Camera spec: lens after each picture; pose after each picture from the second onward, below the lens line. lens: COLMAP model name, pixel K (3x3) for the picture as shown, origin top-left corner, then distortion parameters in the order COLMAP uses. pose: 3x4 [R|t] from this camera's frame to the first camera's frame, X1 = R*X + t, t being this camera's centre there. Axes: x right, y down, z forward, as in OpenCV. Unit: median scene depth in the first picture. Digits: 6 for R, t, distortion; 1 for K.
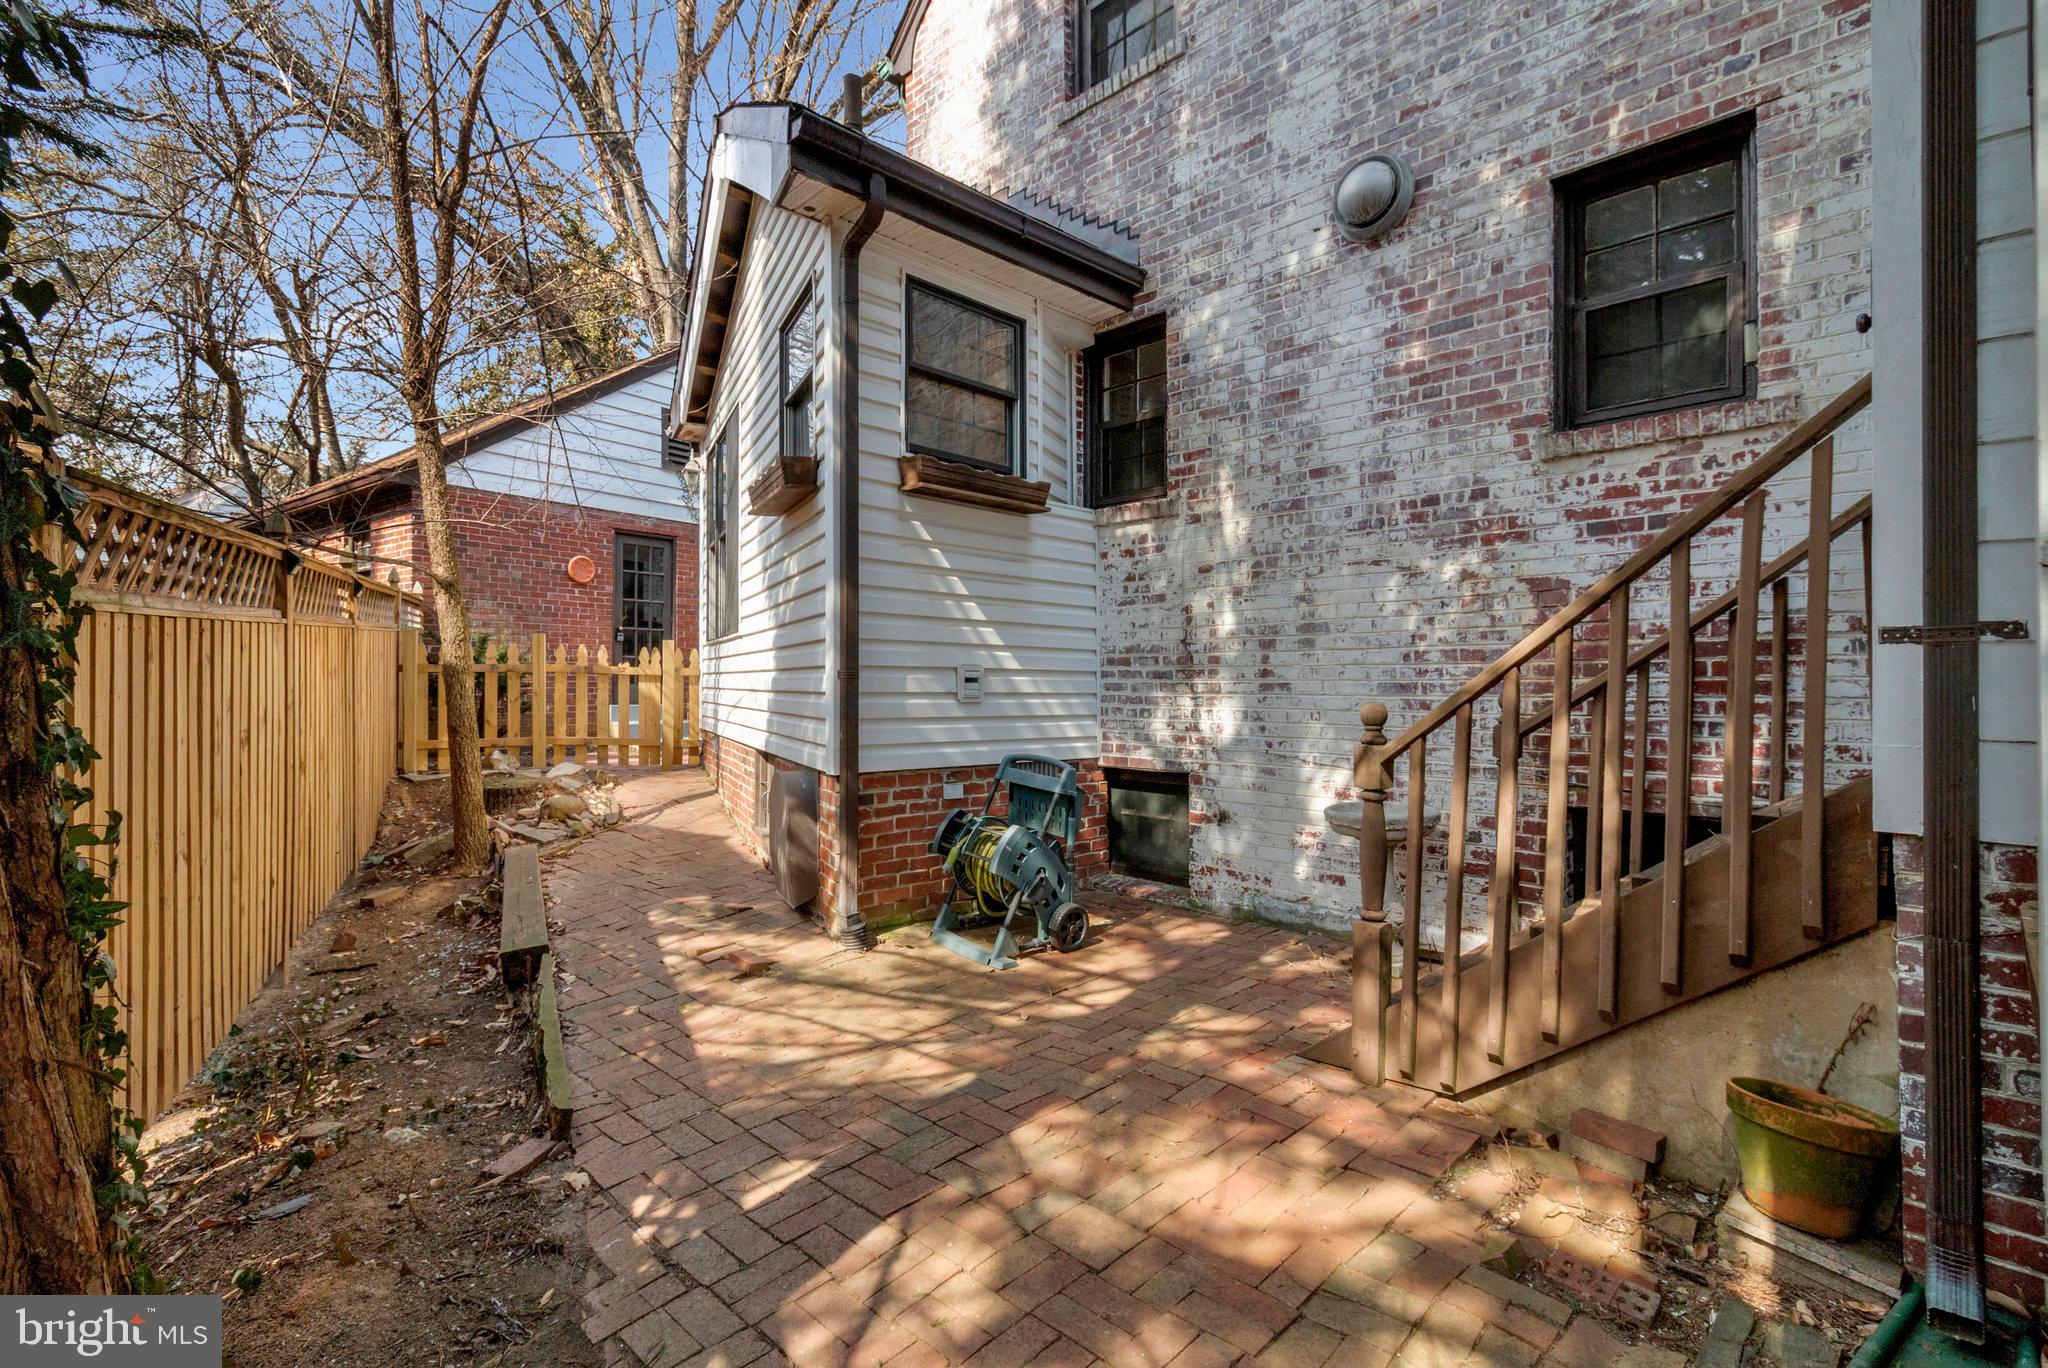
lens RADIAL K [[1003.1, 0, 1024.0], [0, 1003.1, 684.0], [0, 0, 1]] dist [-0.013485, -0.010875]
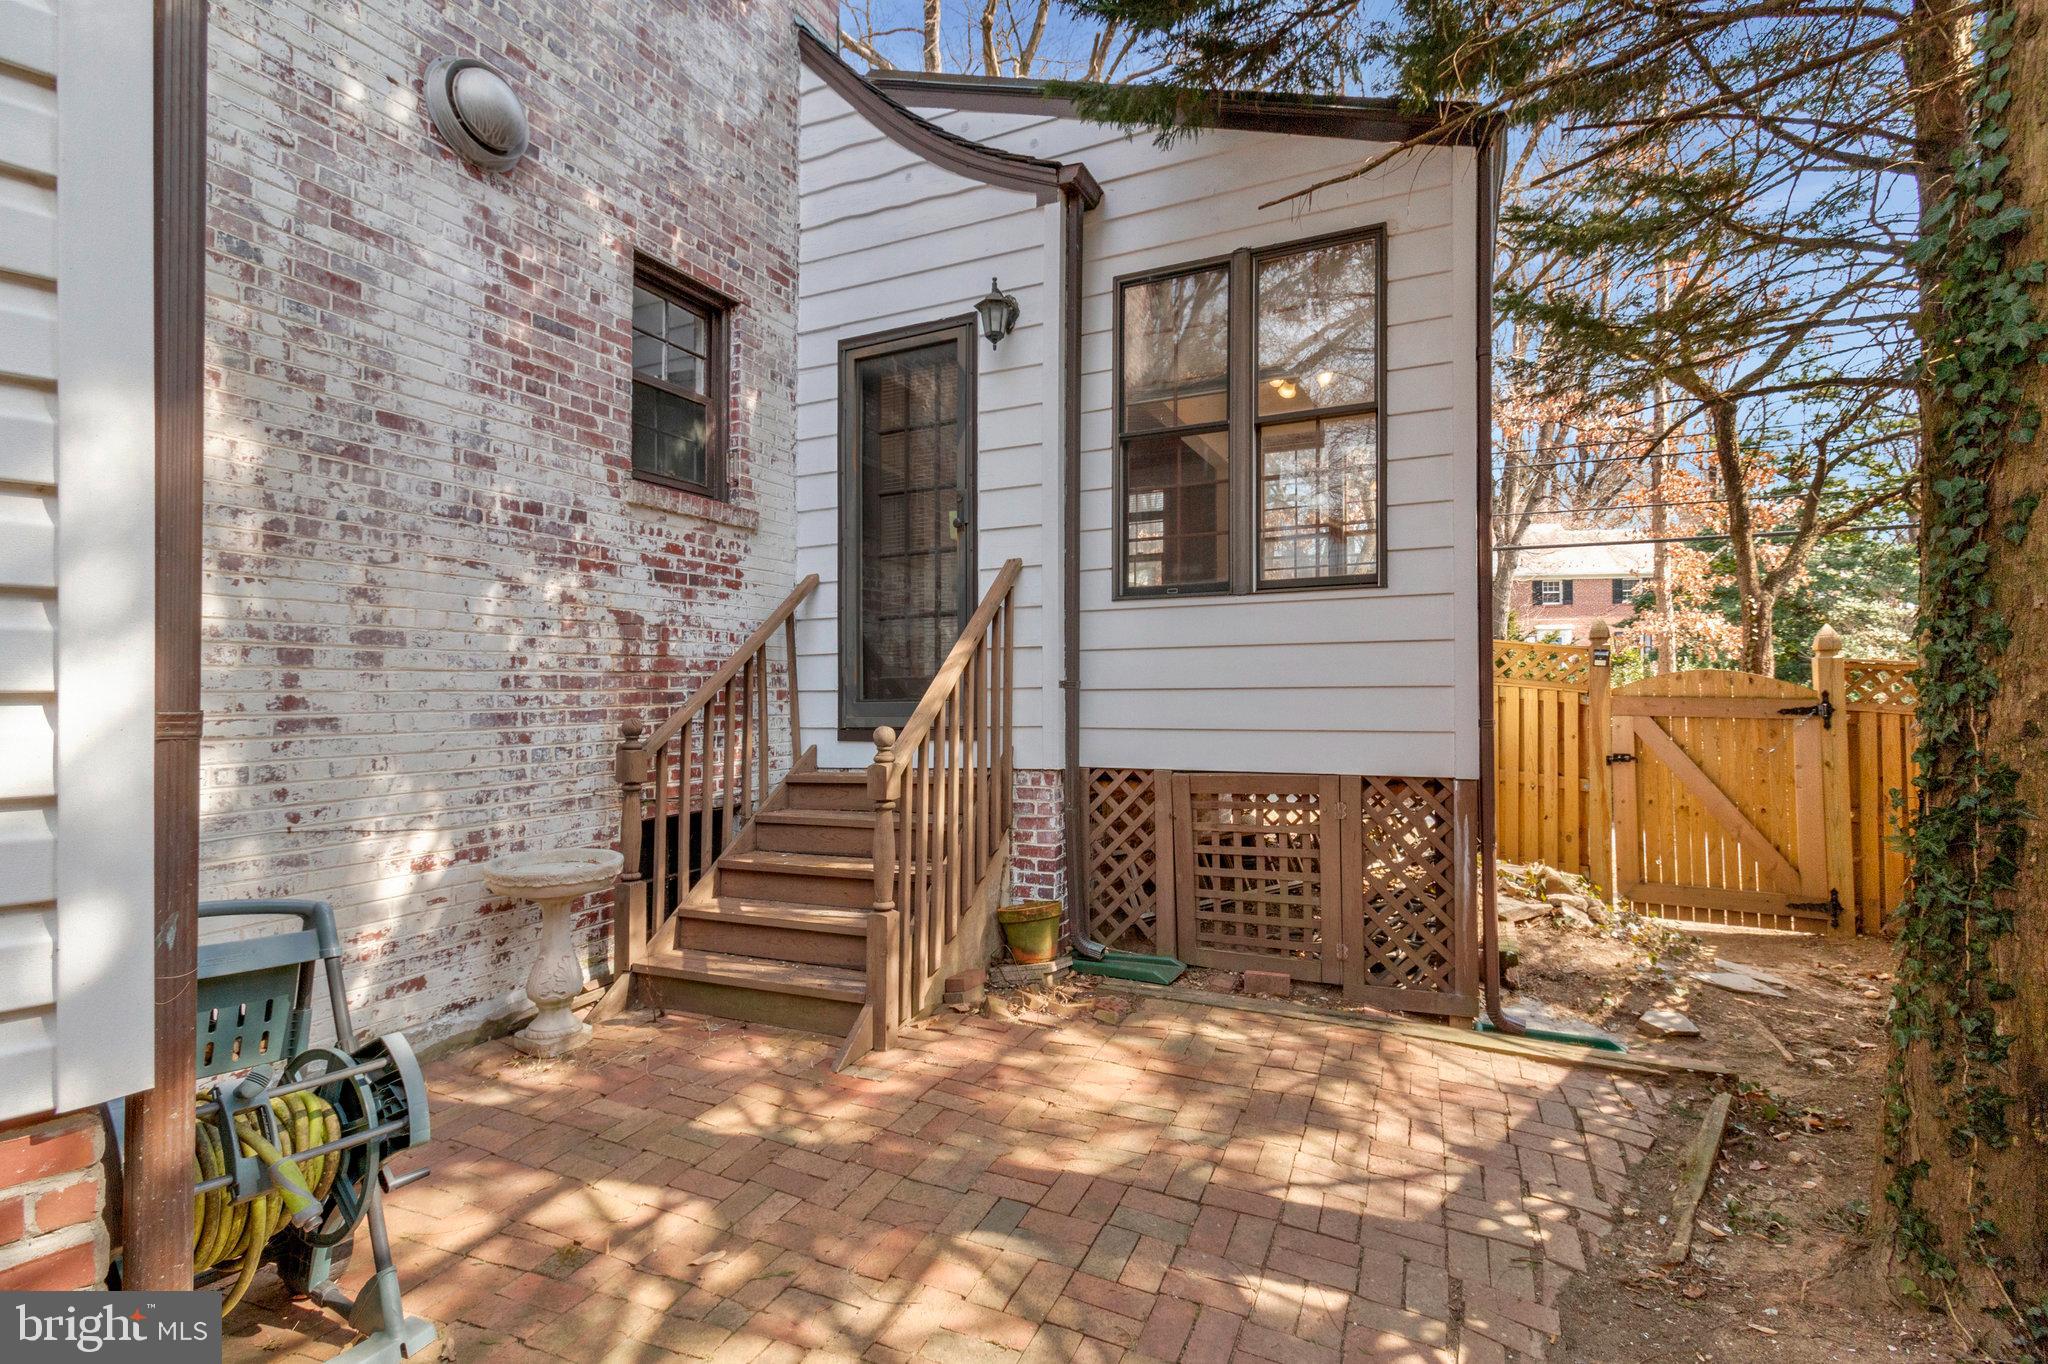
lens RADIAL K [[1003.1, 0, 1024.0], [0, 1003.1, 682.0], [0, 0, 1]] dist [-0.013485, -0.010875]
pose [[-0.415960, 0.010935, 0.909317, -0.607925], [0.010726, 0.999917, -0.007119, -0.017731], [-0.909320, 0.006792, -0.416042, 1.013153]]
